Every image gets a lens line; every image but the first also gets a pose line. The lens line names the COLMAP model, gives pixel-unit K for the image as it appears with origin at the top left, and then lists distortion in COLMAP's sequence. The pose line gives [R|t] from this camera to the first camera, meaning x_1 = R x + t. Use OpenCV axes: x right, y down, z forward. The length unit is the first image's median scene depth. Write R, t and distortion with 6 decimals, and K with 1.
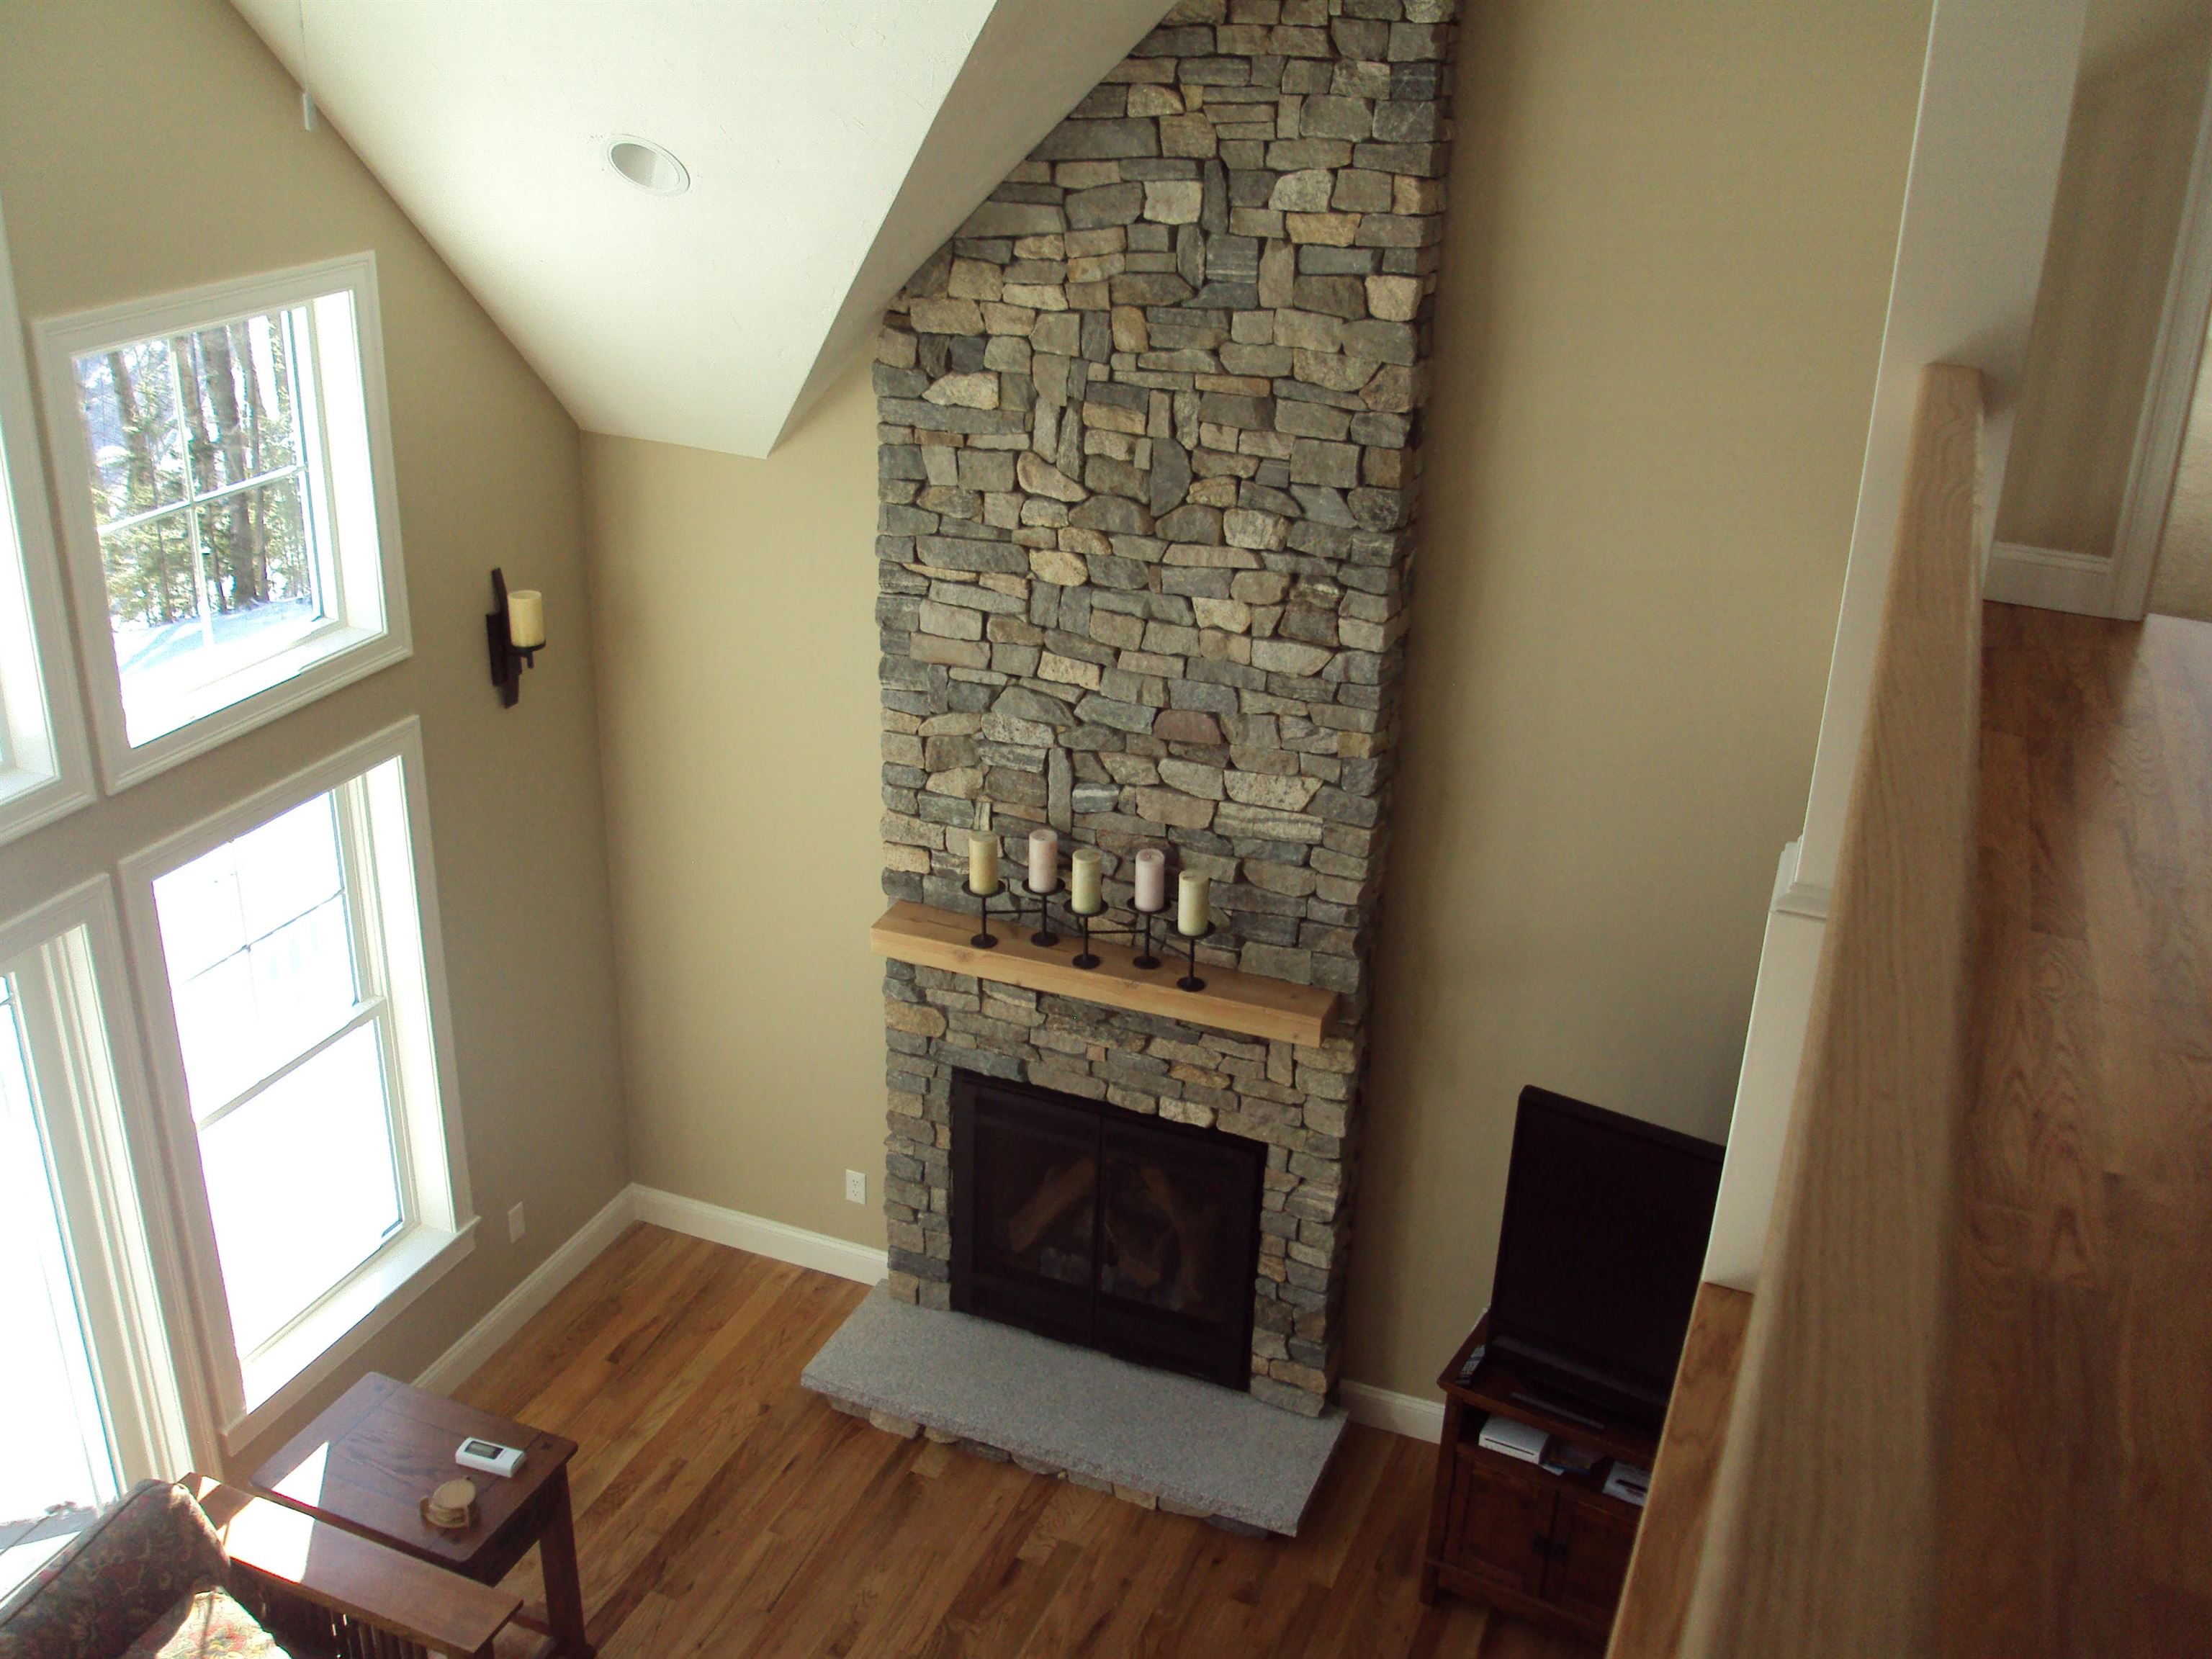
lens RADIAL K [[2086.1, 0, 1087.7], [0, 2086.1, 829.6], [0, 0, 1]] dist [-0.106025, 0.000000]
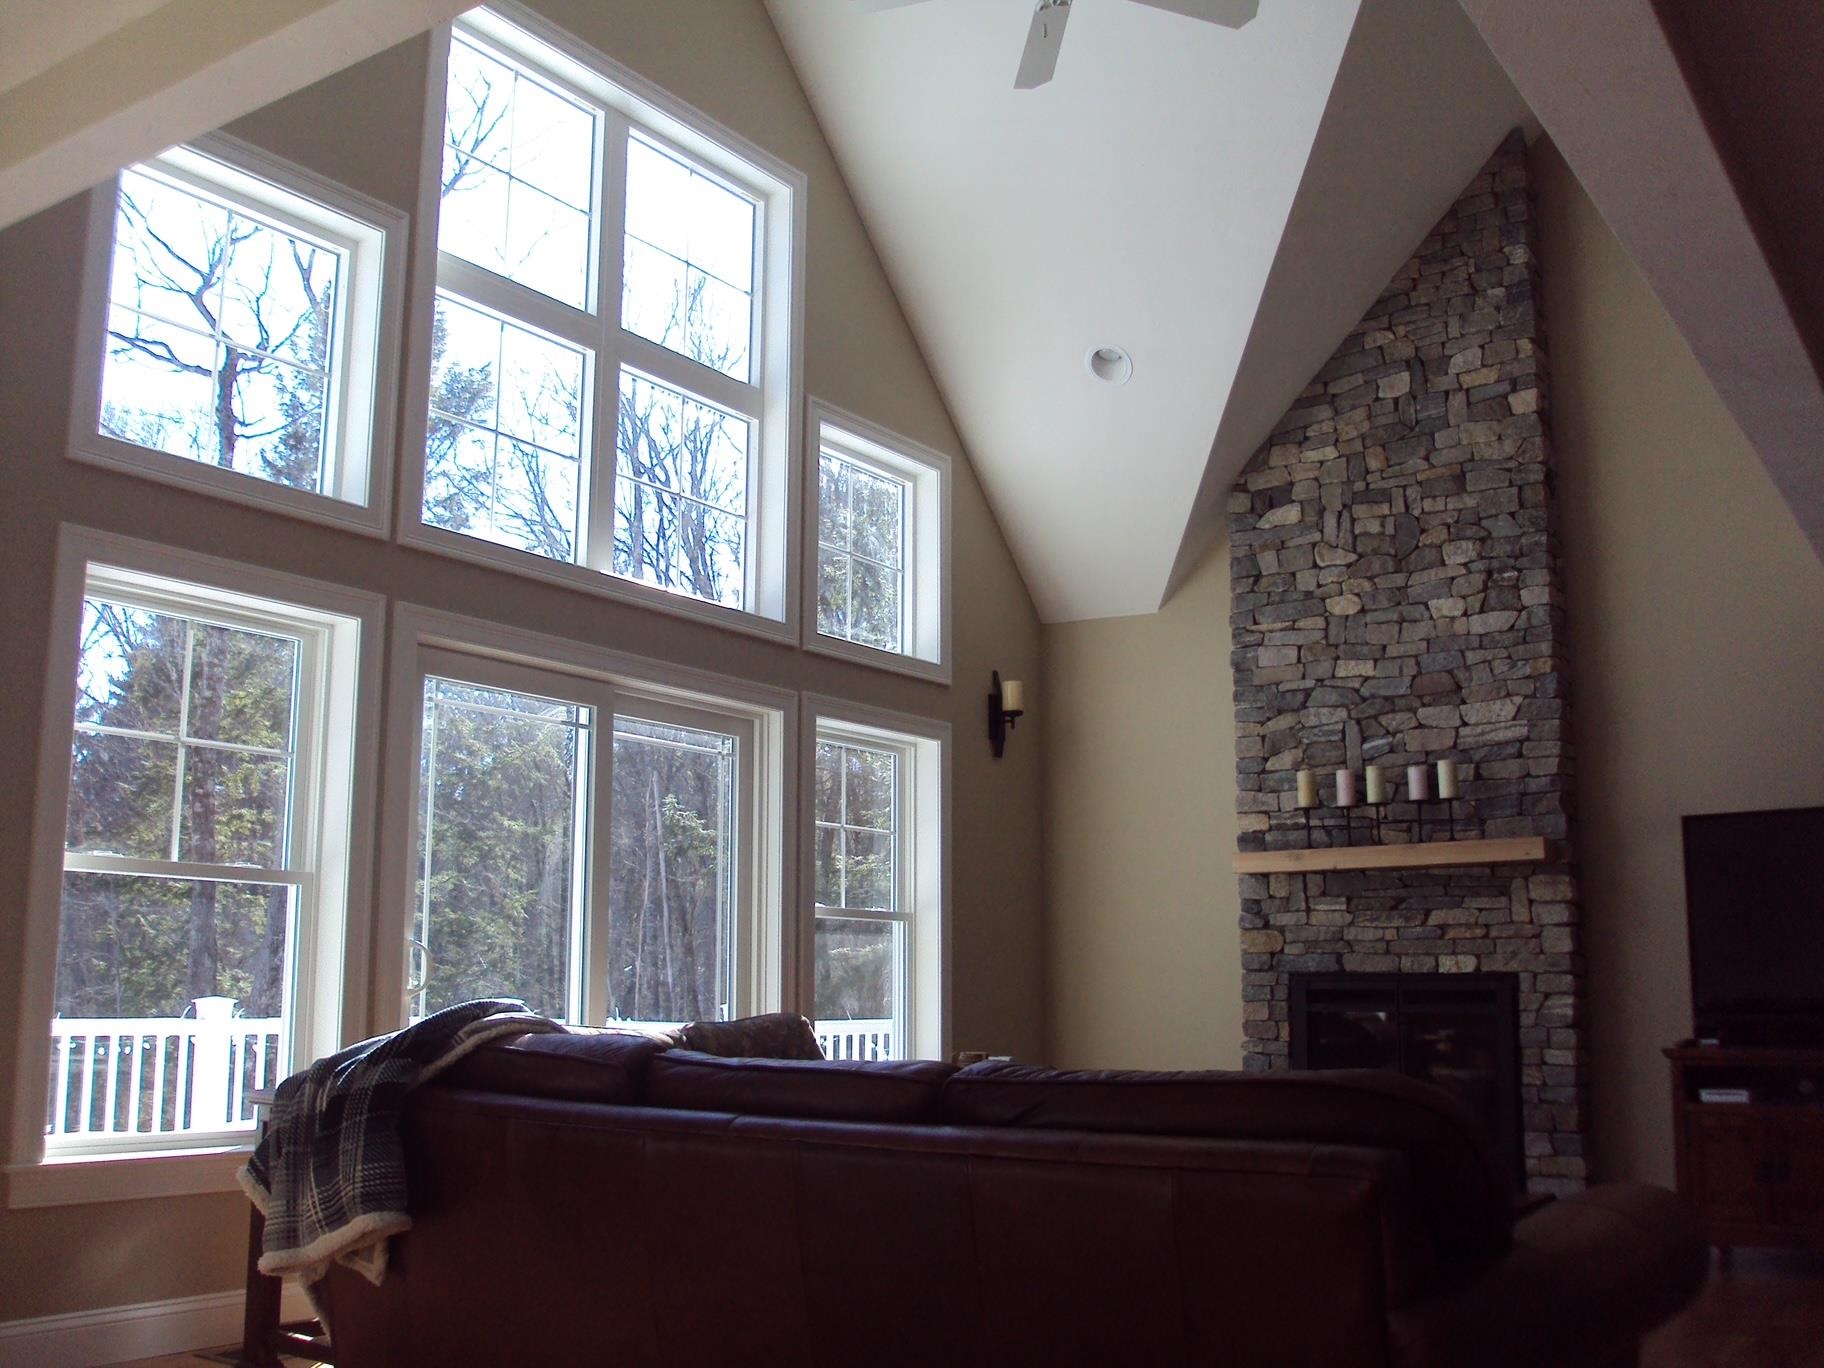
lens RADIAL K [[1720.2, 0, 911.1], [0, 1720.2, 672.9], [0, 0, 1]] dist [-0.106025, 0.000000]
pose [[0.978455, -0.058922, -0.197876, -0.085045], [-0.059401, 0.837549, -0.543124, 0.677571], [0.197733, 0.543176, 0.816003, -0.150896]]
